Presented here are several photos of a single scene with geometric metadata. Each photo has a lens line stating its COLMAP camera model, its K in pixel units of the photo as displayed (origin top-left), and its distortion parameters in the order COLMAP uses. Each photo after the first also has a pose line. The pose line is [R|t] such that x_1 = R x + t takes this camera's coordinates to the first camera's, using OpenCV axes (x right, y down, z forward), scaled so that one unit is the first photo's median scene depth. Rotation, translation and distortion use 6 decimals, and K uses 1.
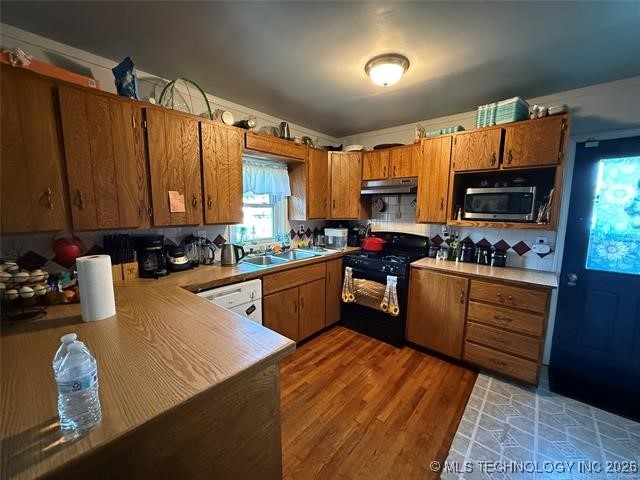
lens RADIAL K [[255.4, 0, 318.8], [0, 255.4, 240.5], [0, 0, 1]] dist [0.002511, -0.000273]
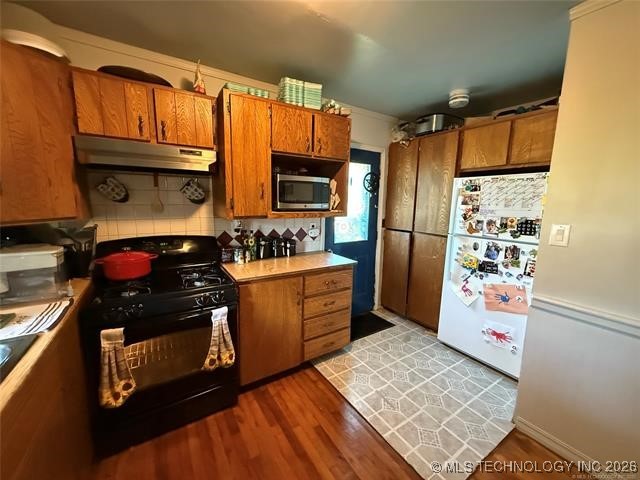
lens RADIAL K [[255.4, 0, 319.1], [0, 255.4, 239.7], [0, 0, 1]] dist [0.002511, -0.000273]
pose [[0.284152, -0.155819, 0.946033, -0.210272], [0.108468, 0.985595, 0.129756, -0.080546], [-0.952624, 0.065743, 0.296960, 0.610767]]
